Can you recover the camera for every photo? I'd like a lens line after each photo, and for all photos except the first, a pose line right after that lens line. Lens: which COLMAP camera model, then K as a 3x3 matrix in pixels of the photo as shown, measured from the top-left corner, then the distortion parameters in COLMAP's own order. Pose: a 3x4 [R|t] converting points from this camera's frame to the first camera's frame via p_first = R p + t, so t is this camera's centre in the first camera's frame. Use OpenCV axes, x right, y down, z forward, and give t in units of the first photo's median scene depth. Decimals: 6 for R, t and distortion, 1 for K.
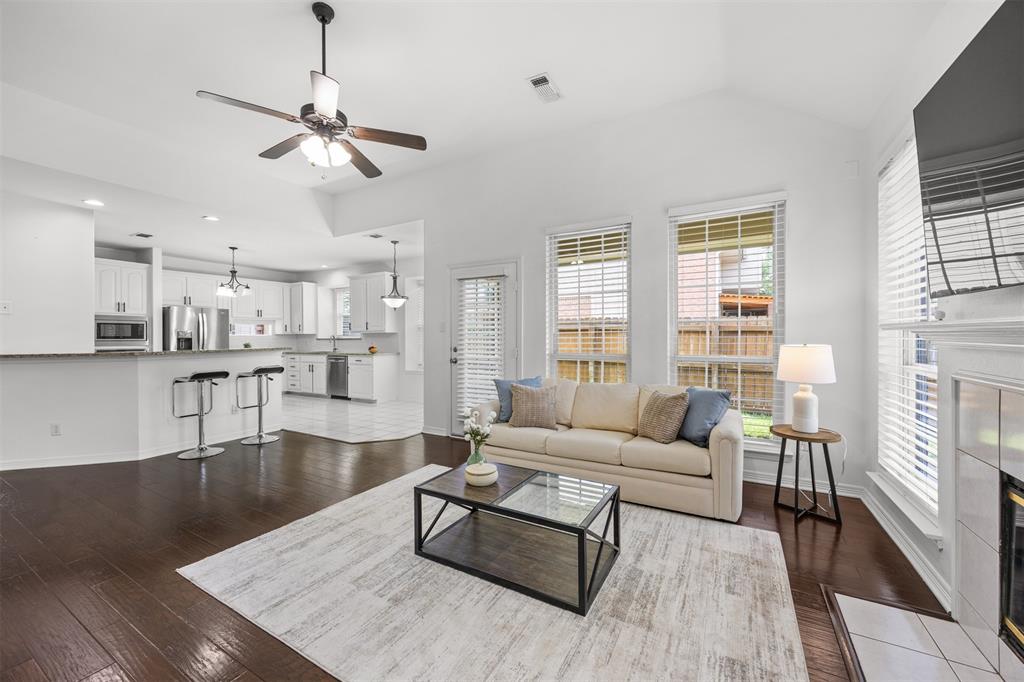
lens RADIAL K [[398.9, 0, 511.7], [0, 398.9, 338.9], [0, 0, 1]] dist [-0.000978, 0.000198]
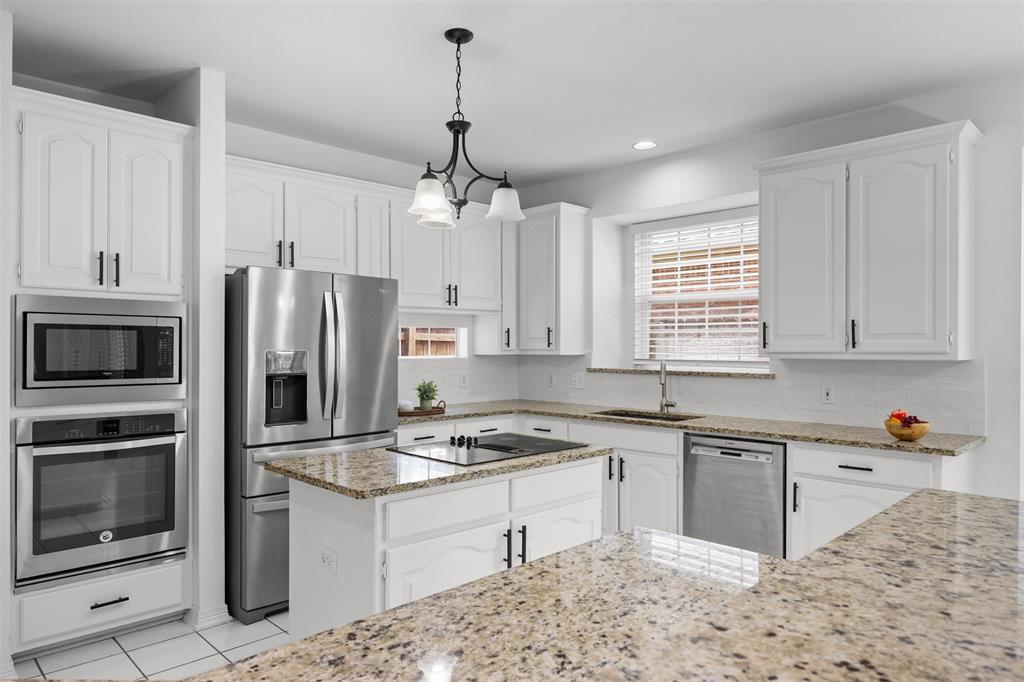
lens RADIAL K [[657.2, 0, 516.5], [0, 657.2, 345.3], [0, 0, 1]] dist [-0.007439, -0.001738]
pose [[0.961691, 0.006976, -0.274046, -0.519683], [-0.008646, 0.999951, -0.004890, -0.022907], [0.273998, 0.007072, 0.961704, 0.574577]]
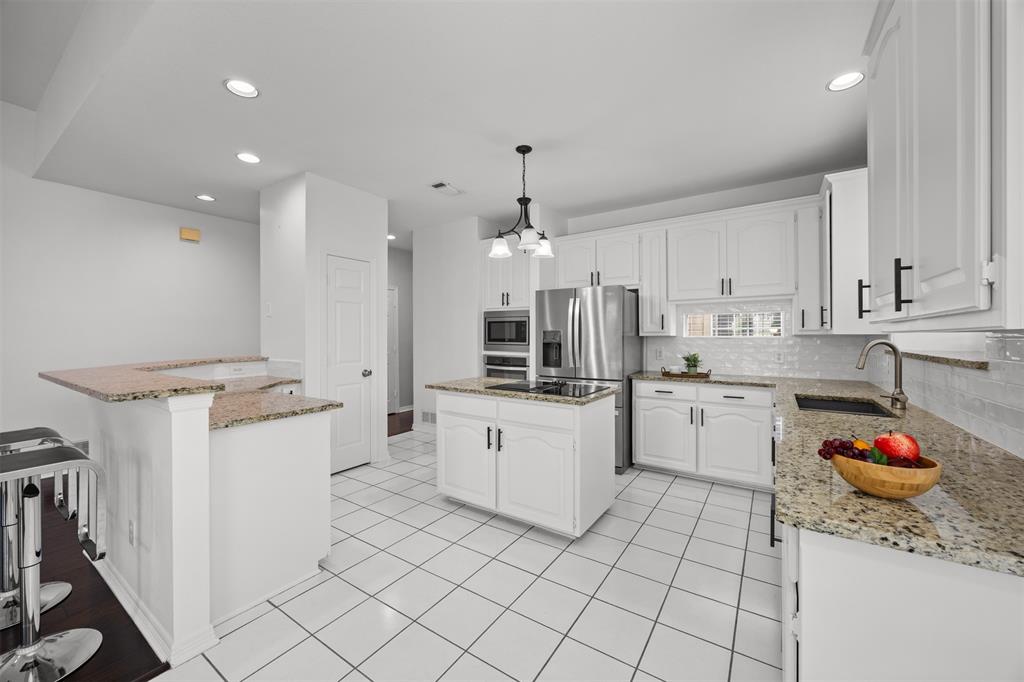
lens RADIAL K [[398.9, 0, 512.6], [0, 398.9, 333.8], [0, 0, 1]] dist [-0.000978, 0.000198]
pose [[-0.068242, 0.005737, -0.997652, -0.222580], [-0.002243, 0.999980, 0.005904, -0.018467], [0.997666, 0.002640, -0.068228, 0.977483]]
